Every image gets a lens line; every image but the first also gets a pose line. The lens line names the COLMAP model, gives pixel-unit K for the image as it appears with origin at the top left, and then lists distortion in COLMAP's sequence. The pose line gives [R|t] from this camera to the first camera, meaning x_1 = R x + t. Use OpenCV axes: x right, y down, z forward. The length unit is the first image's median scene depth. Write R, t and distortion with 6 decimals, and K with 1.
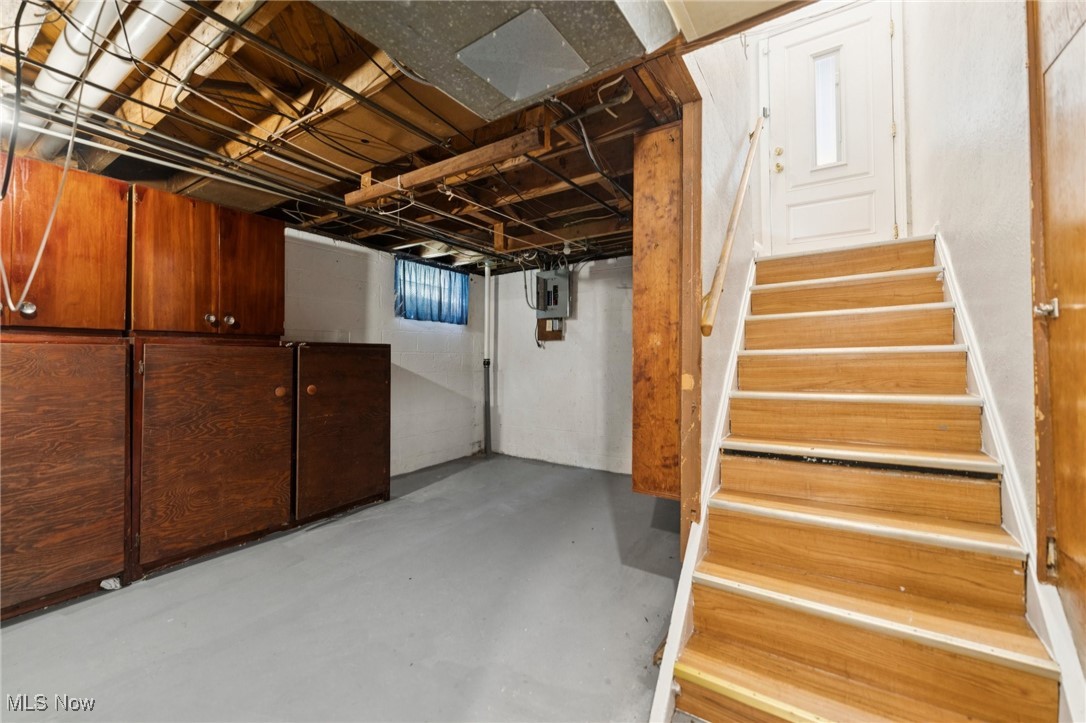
lens RADIAL K [[439.3, 0, 545.3], [0, 439.3, 356.5], [0, 0, 1]] dist [-0.000643, 0.000397]
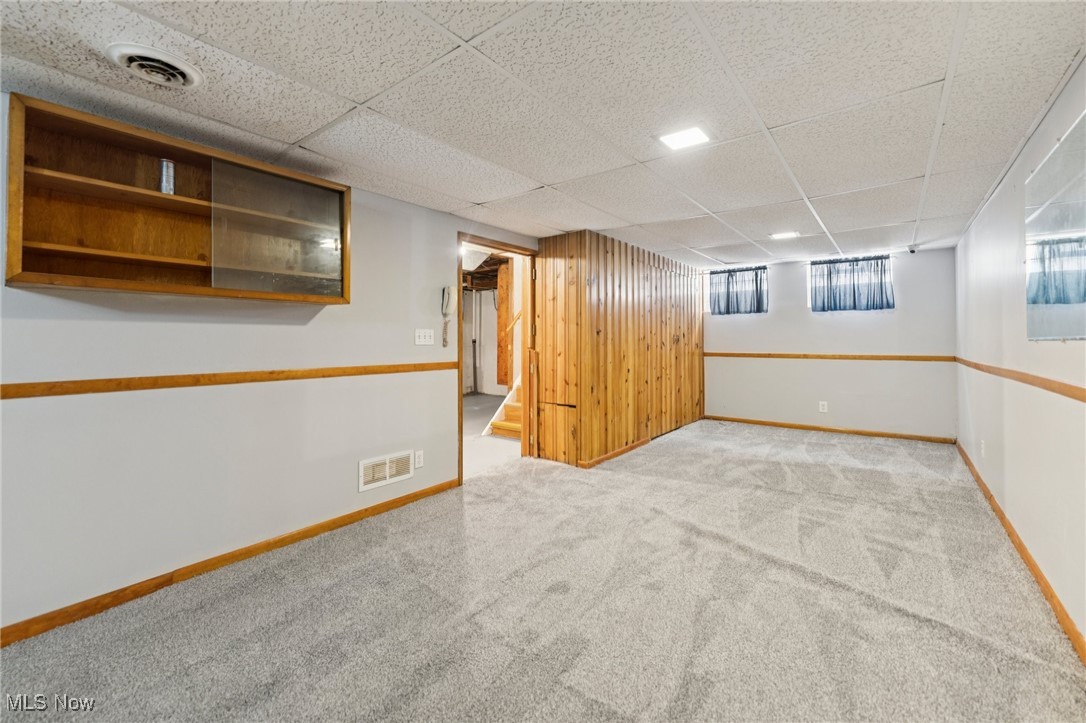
lens RADIAL K [[439.3, 0, 542.8], [0, 439.3, 331.6], [0, 0, 1]] dist [-0.000643, 0.000397]
pose [[0.996513, -0.004912, -0.083293, 0.288330], [0.004324, 0.999964, -0.007233, -0.010593], [0.083326, 0.006847, 0.996499, -0.736270]]
